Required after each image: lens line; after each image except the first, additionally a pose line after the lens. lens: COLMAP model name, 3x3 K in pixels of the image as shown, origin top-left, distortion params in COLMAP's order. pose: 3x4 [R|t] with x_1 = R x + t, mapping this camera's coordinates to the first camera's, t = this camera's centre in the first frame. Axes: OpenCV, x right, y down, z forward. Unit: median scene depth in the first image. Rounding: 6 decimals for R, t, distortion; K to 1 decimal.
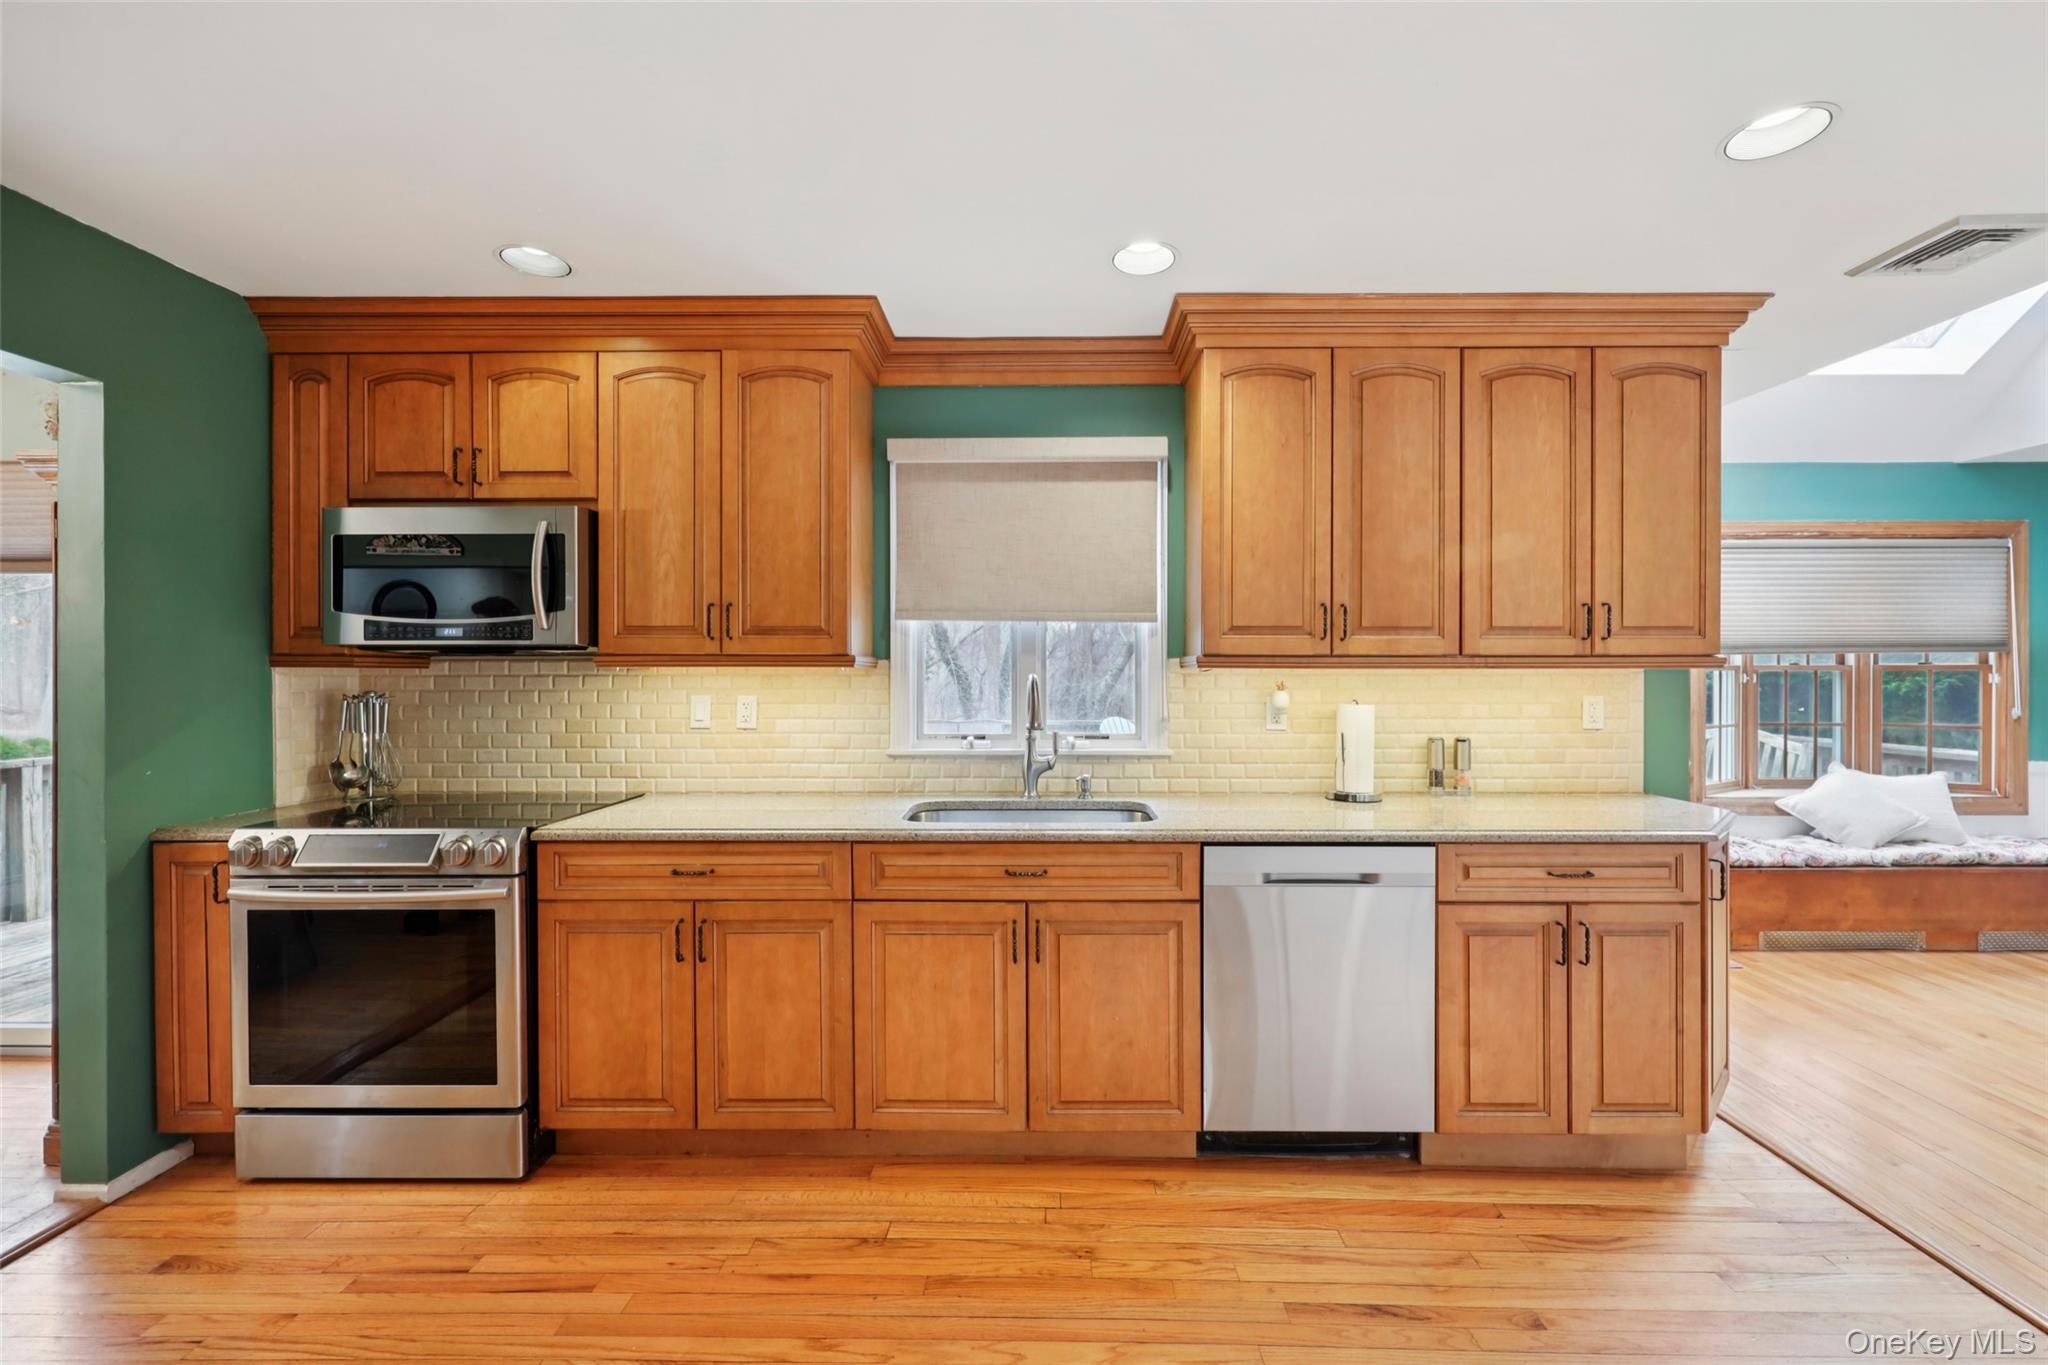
lens RADIAL K [[826.5, 0, 1041.3], [0, 826.5, 675.1], [0, 0, 1]] dist [-0.003866, 0.001107]
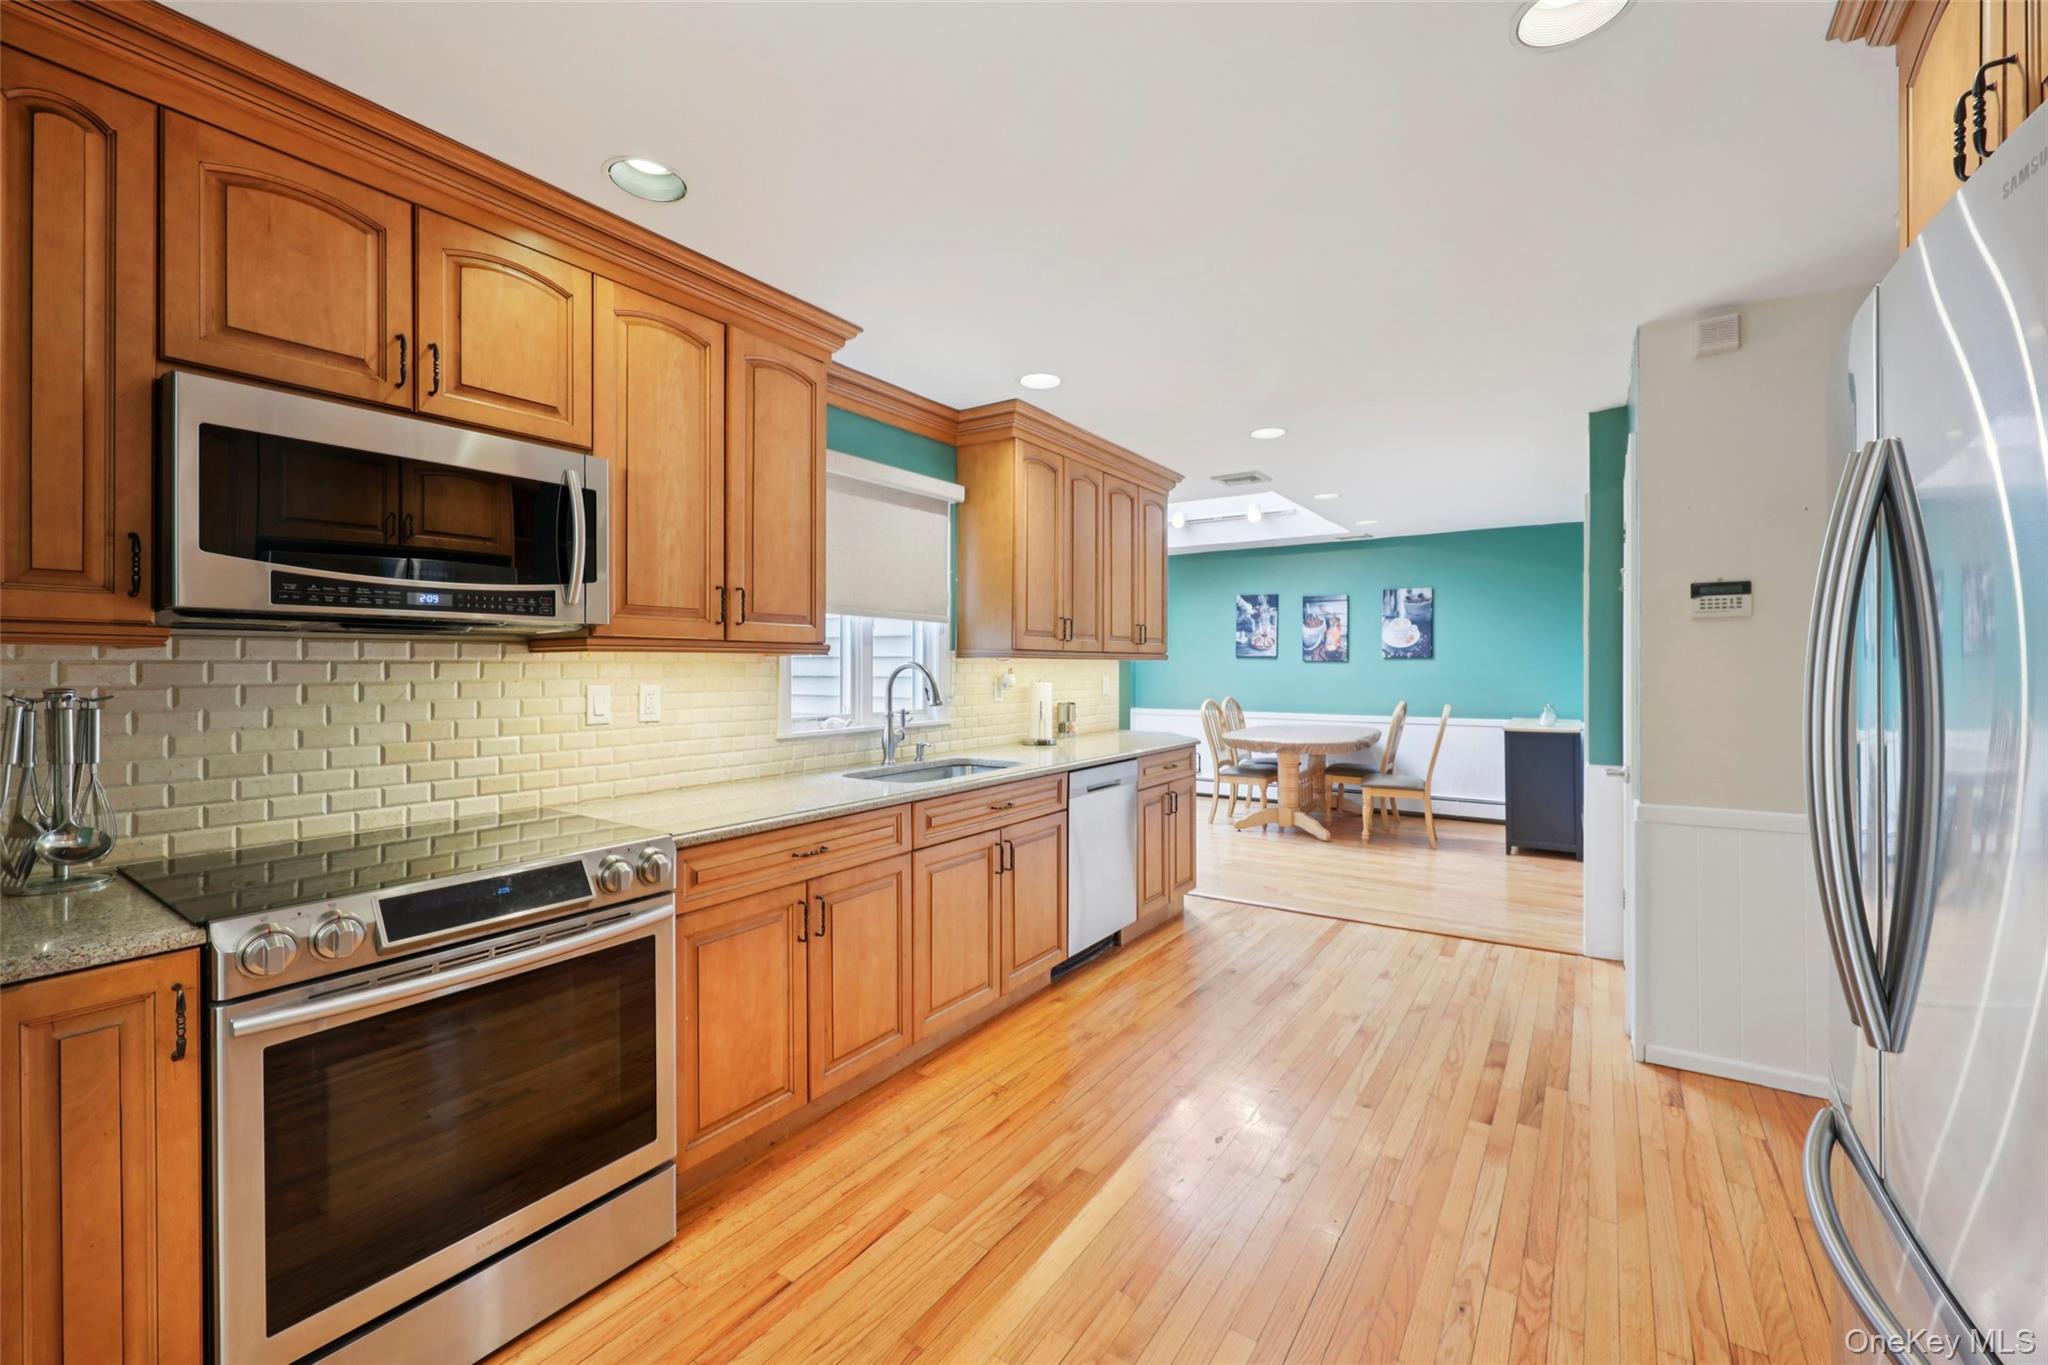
lens RADIAL K [[826.5, 0, 1026.5], [0, 826.5, 662.6], [0, 0, 1]] dist [-0.003866, 0.001107]
pose [[0.560692, 0.002834, 0.828020, -0.966581], [0.002187, 0.999986, -0.004904, 0.006438], [-0.828022, 0.004561, 0.560677, 0.168416]]
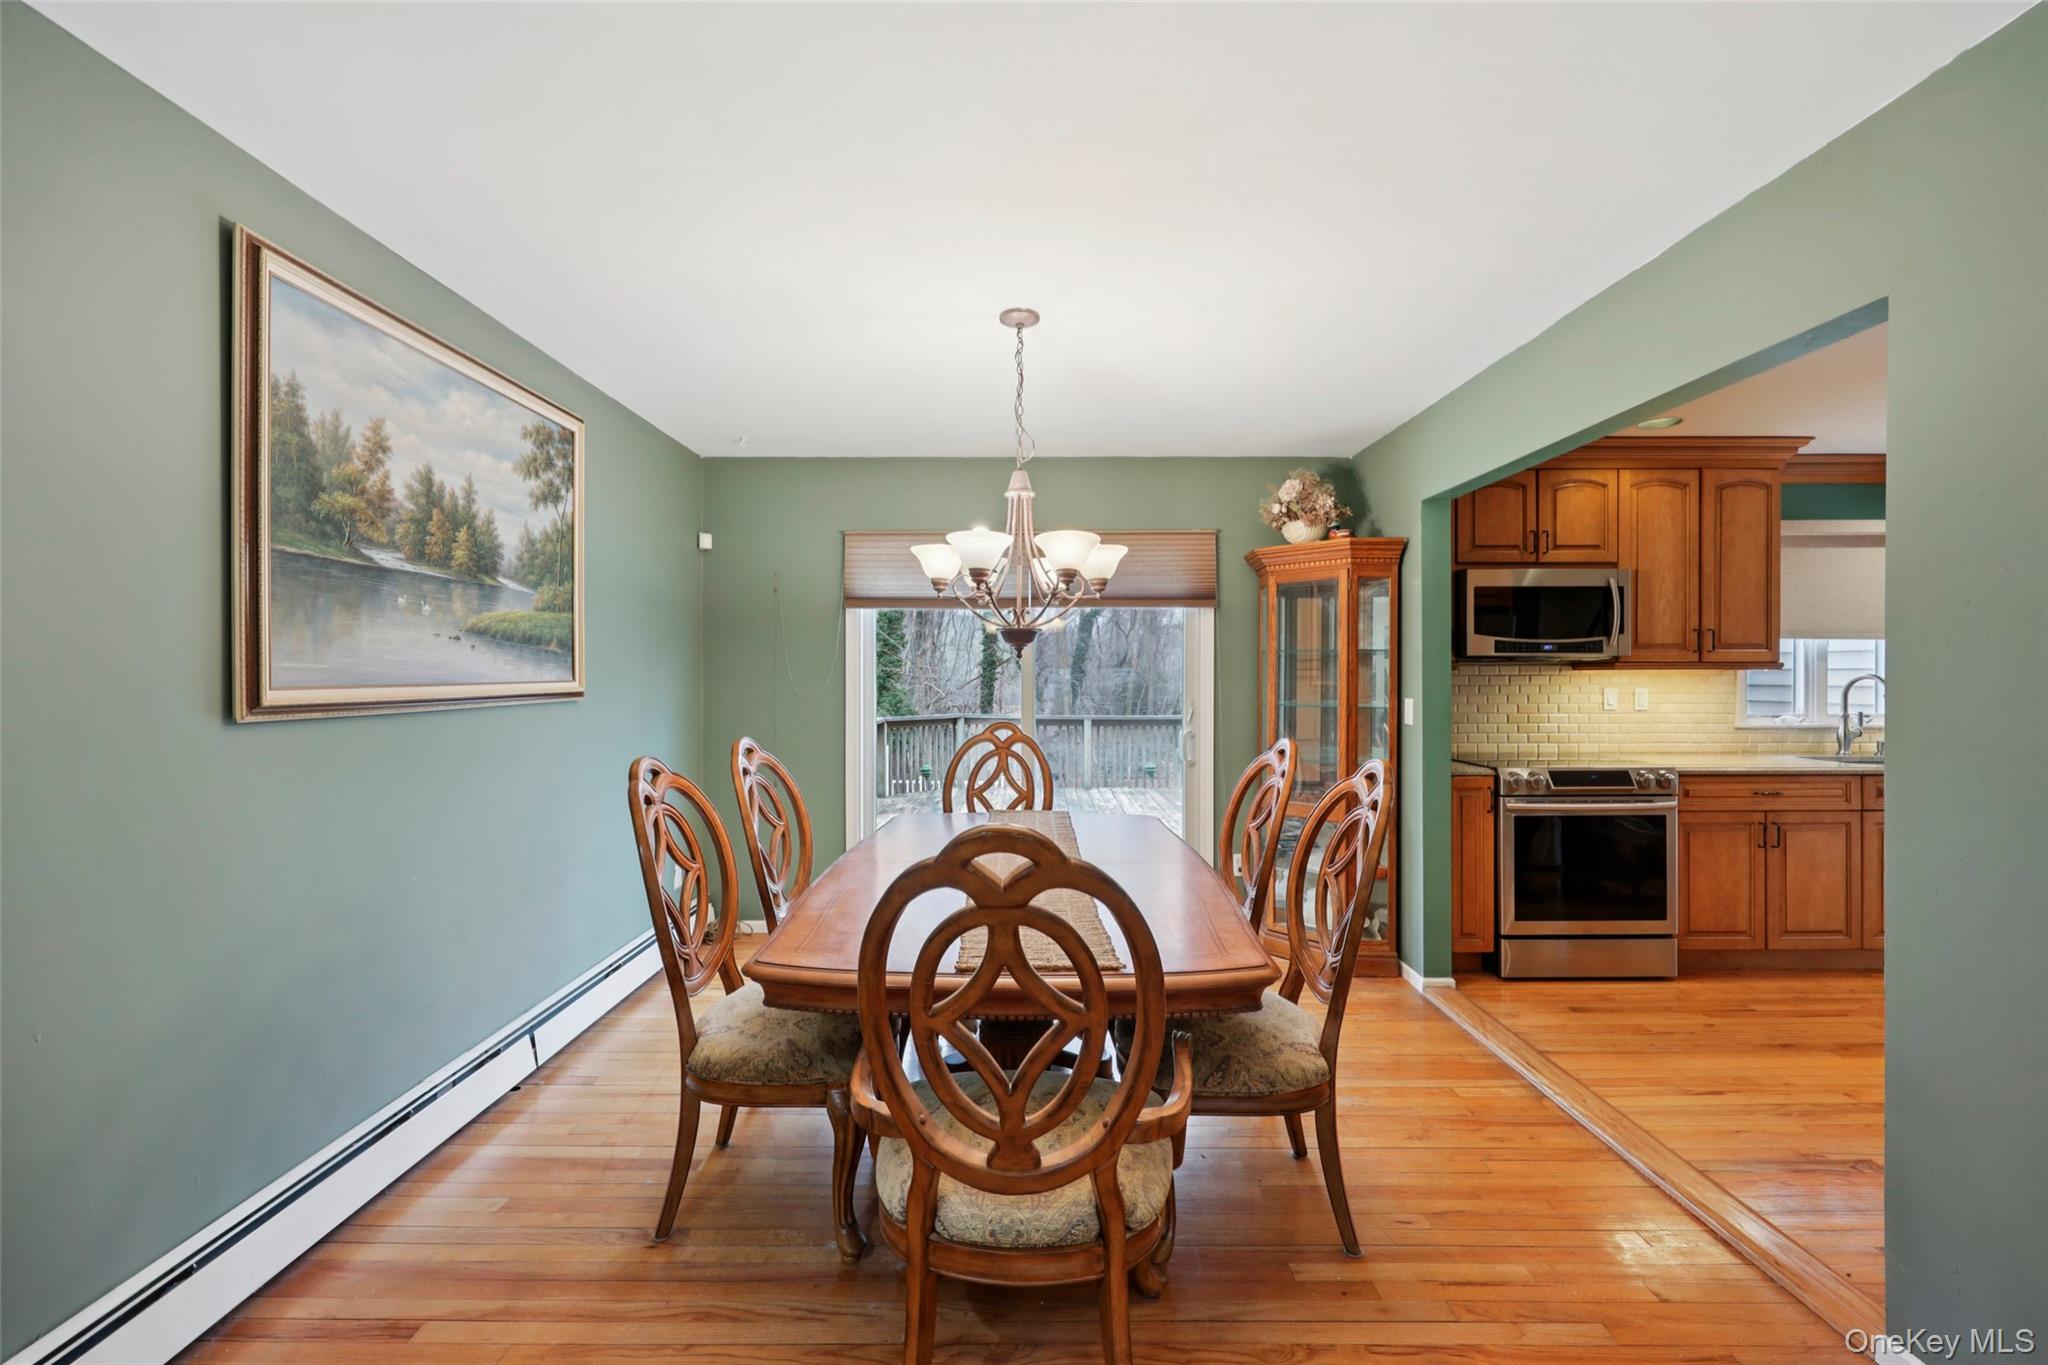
lens RADIAL K [[826.5, 0, 1017.6], [0, 826.5, 675.4], [0, 0, 1]] dist [-0.003866, 0.001107]
pose [[0.999999, 0.000071, -0.001328, -1.653691], [-0.000071, 1.000000, 0.000137, 0.001000], [0.001328, -0.000137, 0.999999, -0.564197]]
